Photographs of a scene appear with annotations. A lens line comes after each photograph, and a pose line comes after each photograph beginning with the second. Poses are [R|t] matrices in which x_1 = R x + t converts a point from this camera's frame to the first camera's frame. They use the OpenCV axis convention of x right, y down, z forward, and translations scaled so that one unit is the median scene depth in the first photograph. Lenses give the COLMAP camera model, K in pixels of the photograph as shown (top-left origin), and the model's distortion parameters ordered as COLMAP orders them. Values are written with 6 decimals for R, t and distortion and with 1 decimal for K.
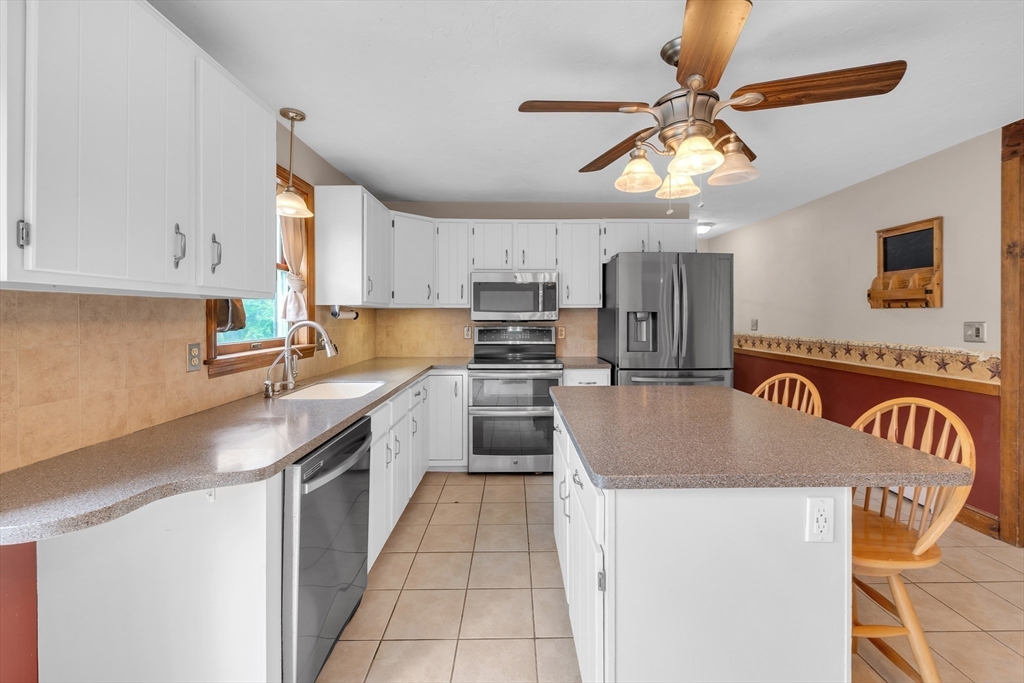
lens RADIAL K [[422.5, 0, 554.1], [0, 422.5, 313.7], [0, 0, 1]] dist [-0.008138, -0.000270]
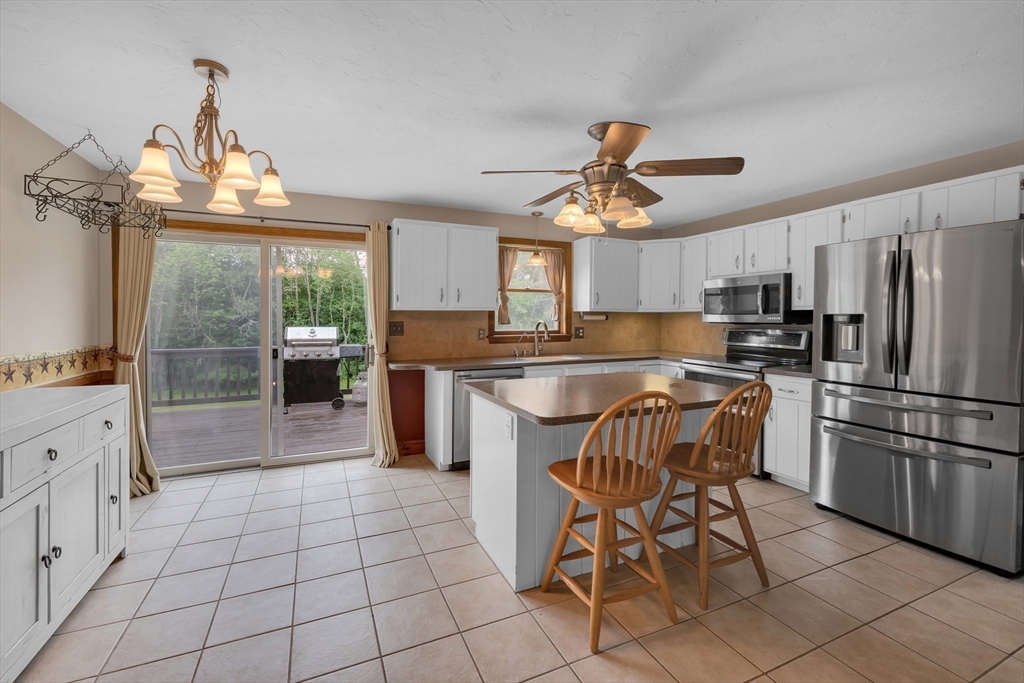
lens RADIAL K [[422.5, 0, 502.7], [0, 422.5, 318.7], [0, 0, 1]] dist [-0.008138, -0.000270]
pose [[0.380660, 0.004223, -0.924705, 0.655795], [0.001707, 0.999985, 0.005270, -0.000854], [0.924713, -0.003585, 0.380647, 0.063369]]
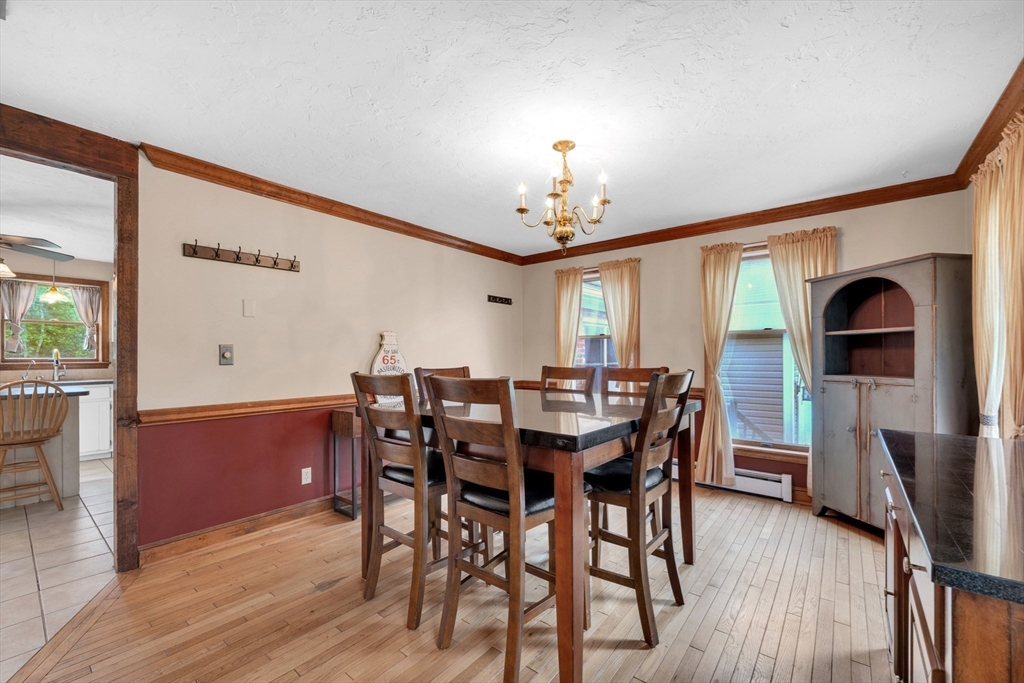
lens RADIAL K [[422.5, 0, 512.9], [0, 422.5, 350.7], [0, 0, 1]] dist [-0.008138, -0.000270]
pose [[0.771140, -0.004520, -0.636649, 1.476416], [0.002479, 0.999989, -0.004097, 0.022481], [0.636660, 0.001581, 0.771143, 0.483000]]
